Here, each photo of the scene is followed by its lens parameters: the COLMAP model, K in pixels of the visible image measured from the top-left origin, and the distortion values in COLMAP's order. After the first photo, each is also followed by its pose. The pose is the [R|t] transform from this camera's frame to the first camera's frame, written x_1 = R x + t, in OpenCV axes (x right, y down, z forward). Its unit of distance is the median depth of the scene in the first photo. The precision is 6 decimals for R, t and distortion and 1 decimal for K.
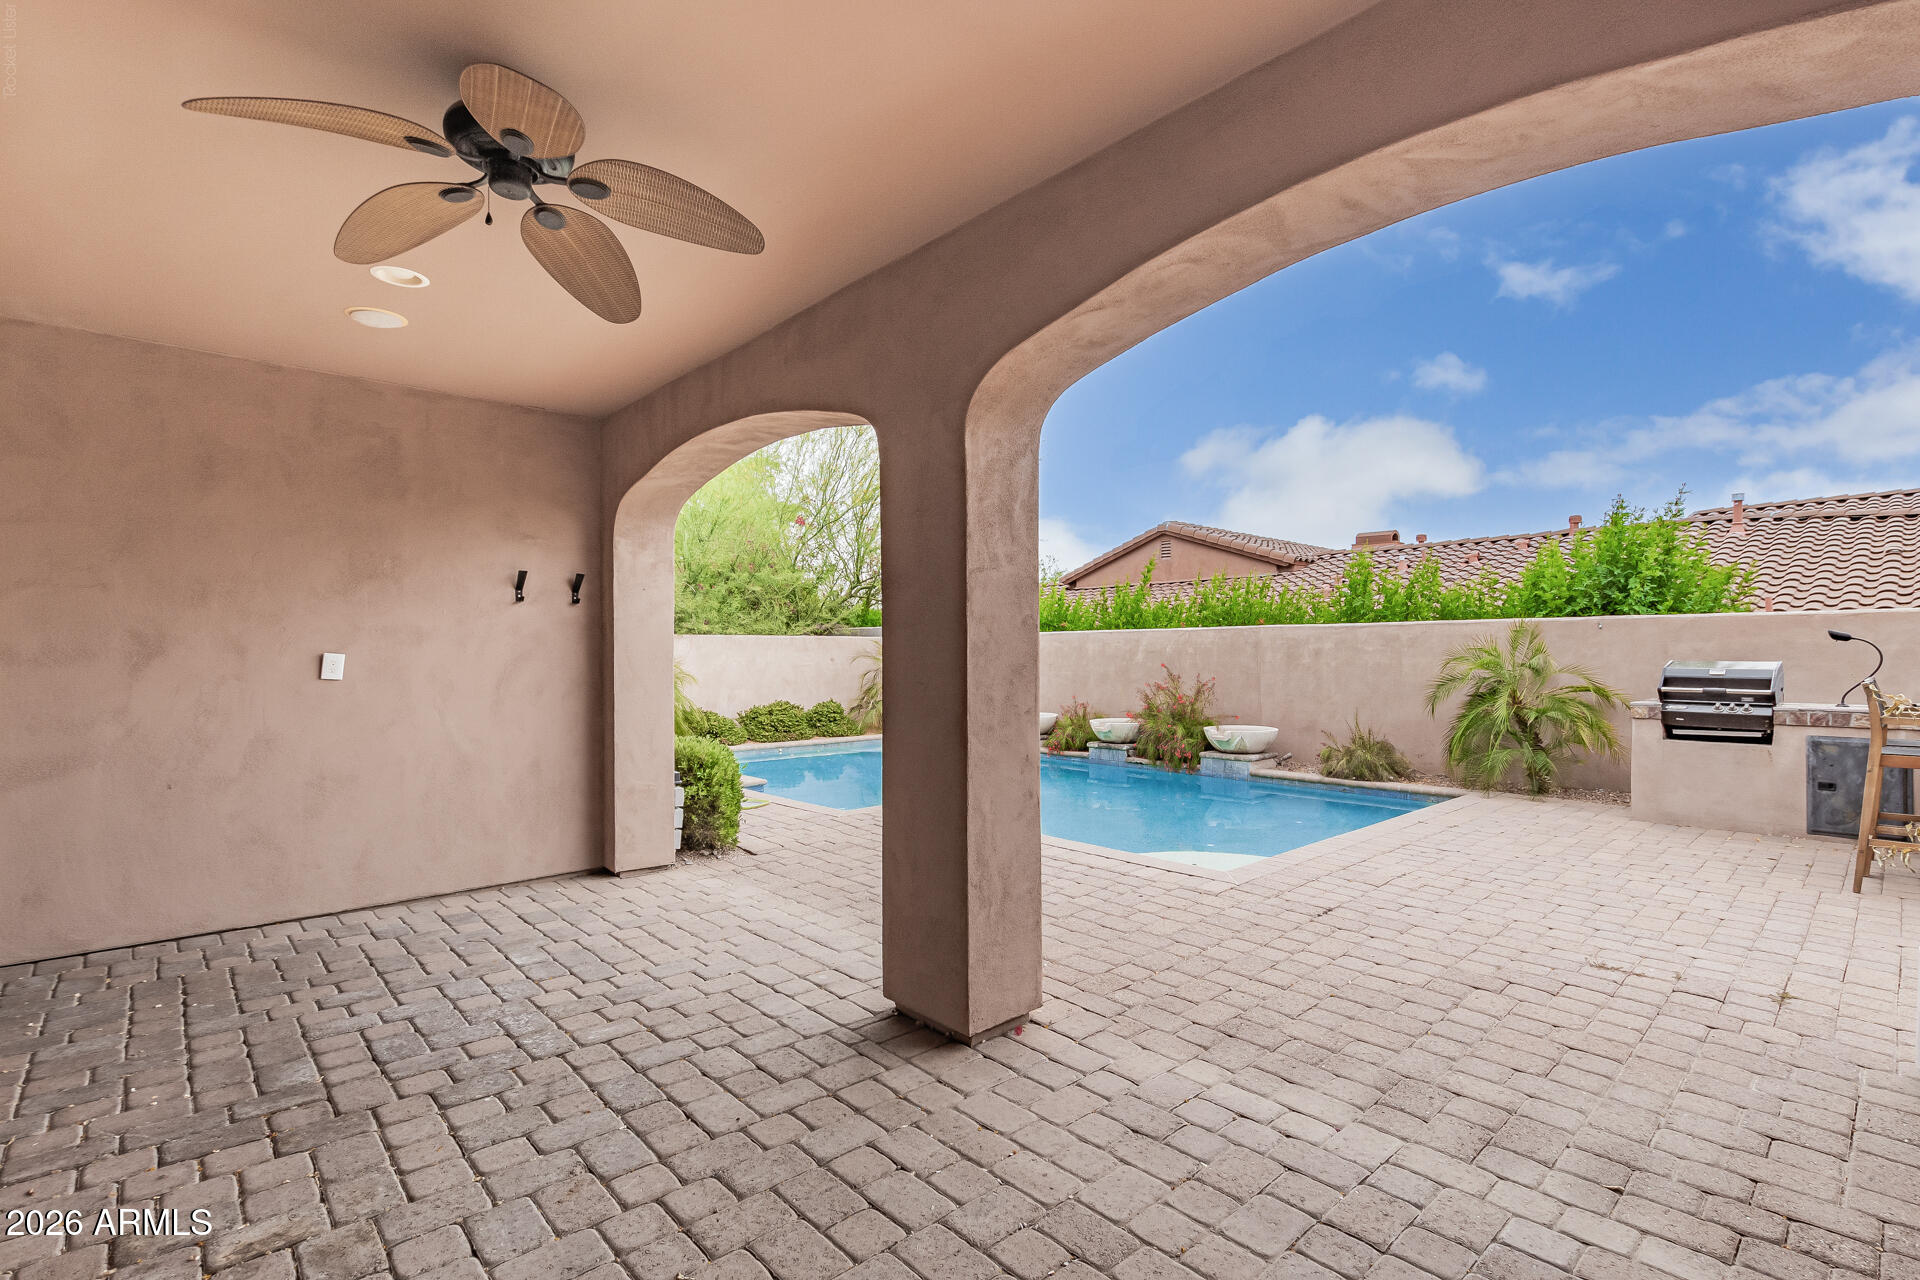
lens RADIAL K [[874.1, 0, 966.2], [0, 874.1, 643.7], [0, 0, 1]] dist [-0.000877, -0.000277]
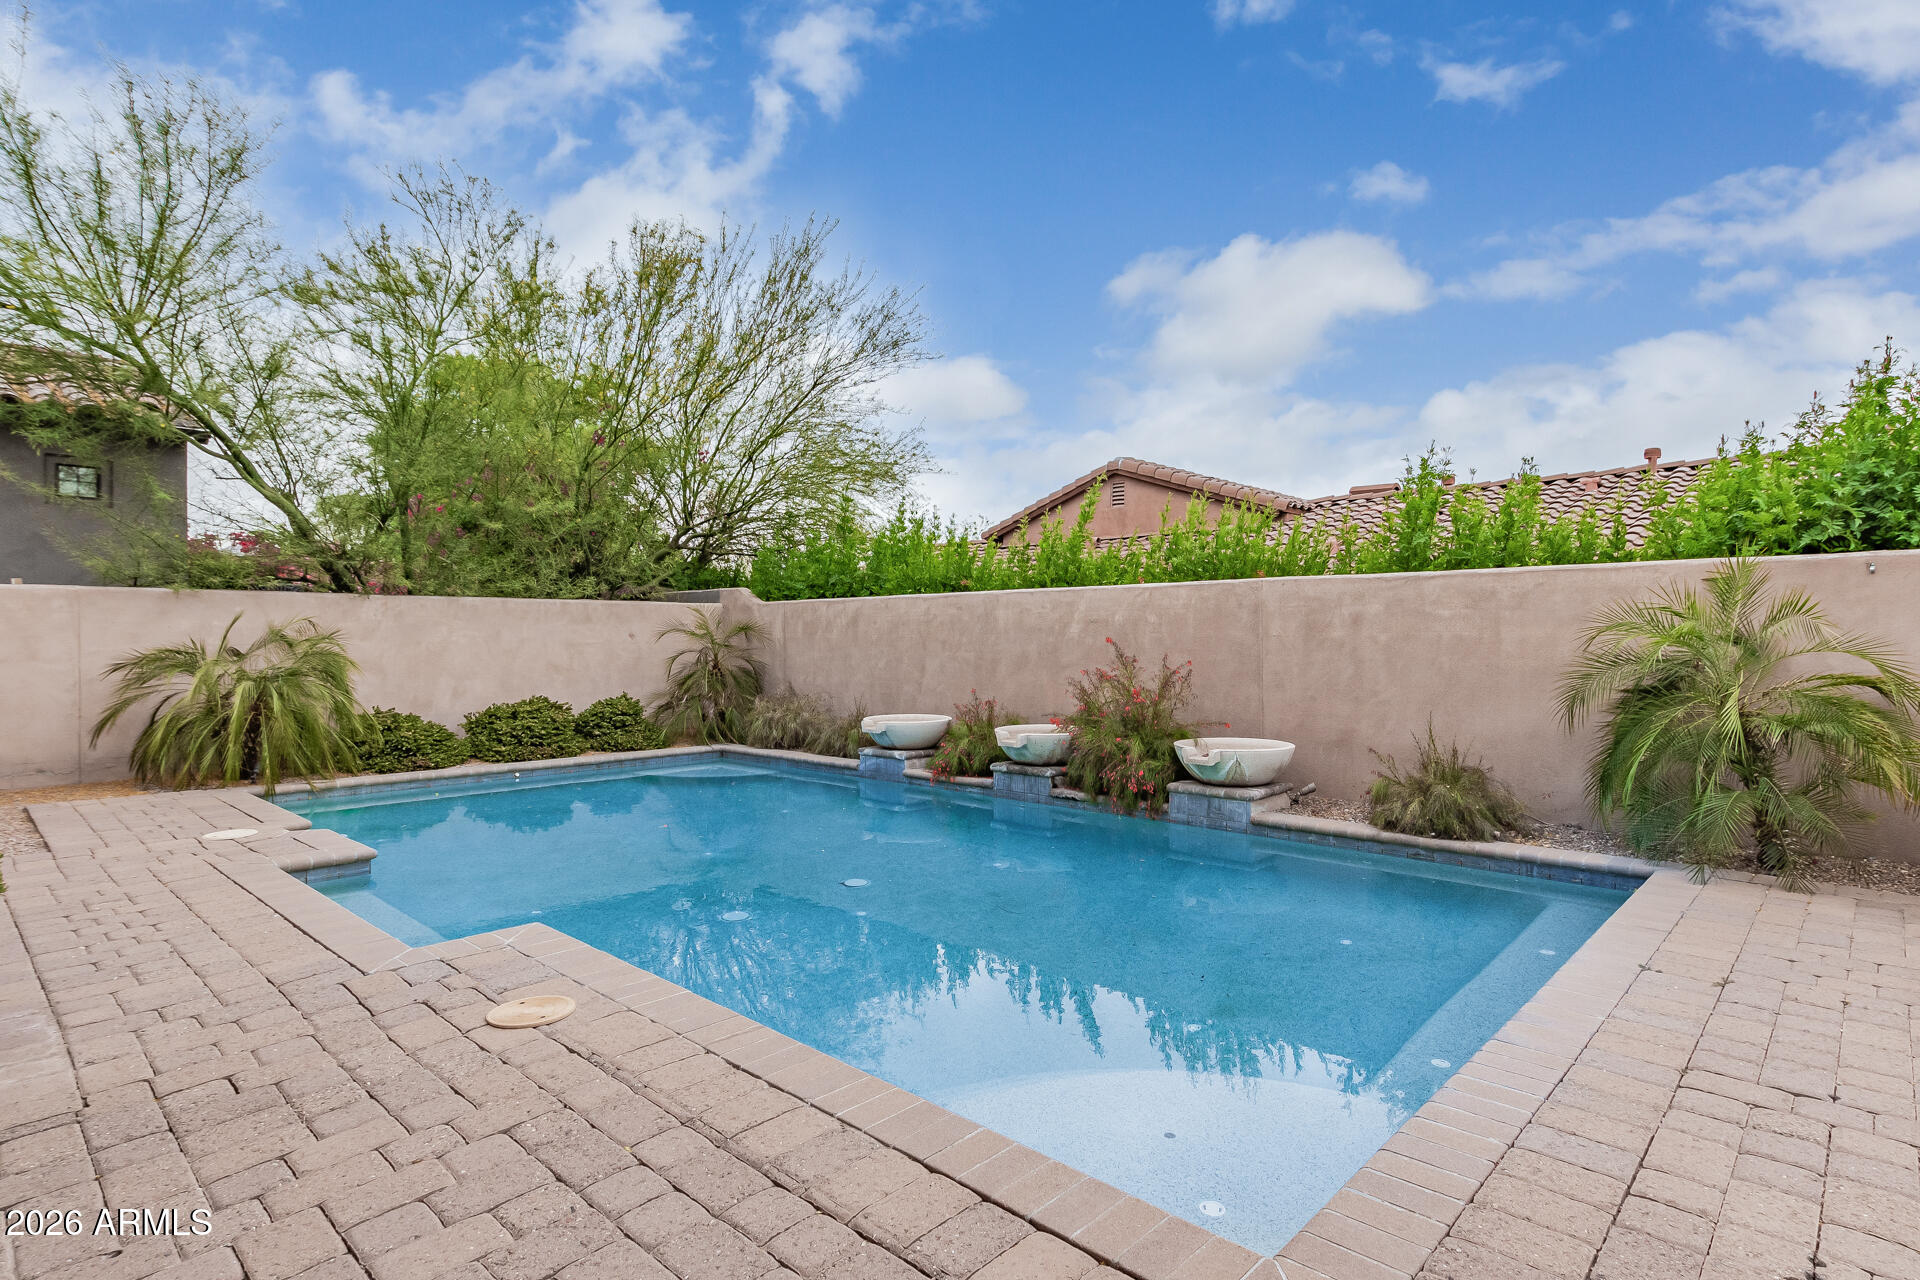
lens RADIAL K [[986.2, 0, 954.8], [0, 986.2, 625.6], [0, 0, 1]] dist [0.005103, 0.000694]
pose [[0.998346, 0.002069, 0.057446, 0.079515], [-0.002094, 0.999998, 0.000369, 0.014576], [-0.057445, -0.000489, 0.998349, 0.322605]]
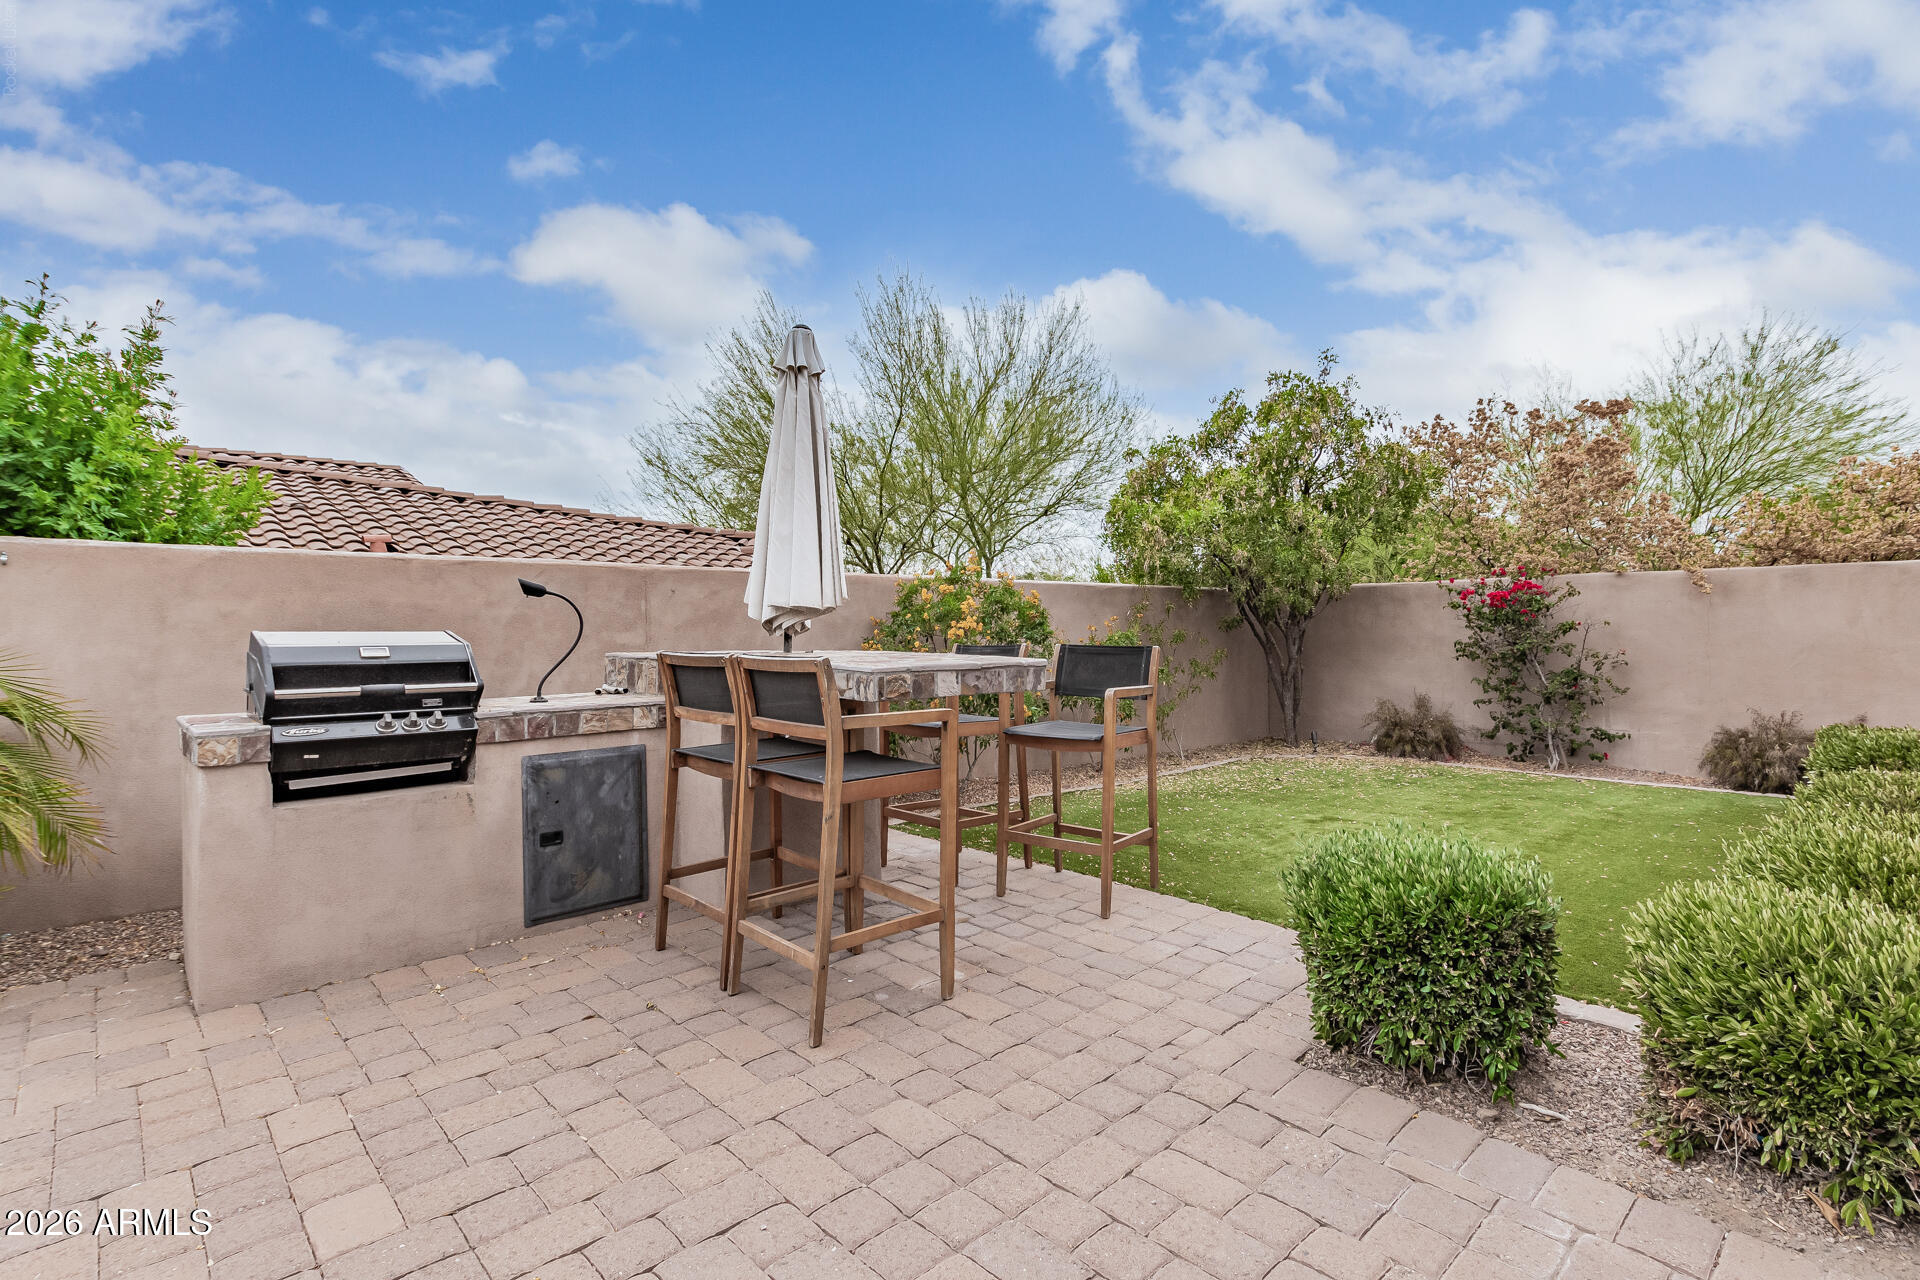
lens RADIAL K [[874.1, 0, 963.0], [0, 874.1, 622.4], [0, 0, 1]] dist [-0.000877, -0.000277]
pose [[-0.032666, 0.011383, 0.999402, 0.225748], [-0.001073, 0.999934, -0.011424, 0.013458], [-0.999466, -0.001445, -0.032651, 0.439445]]
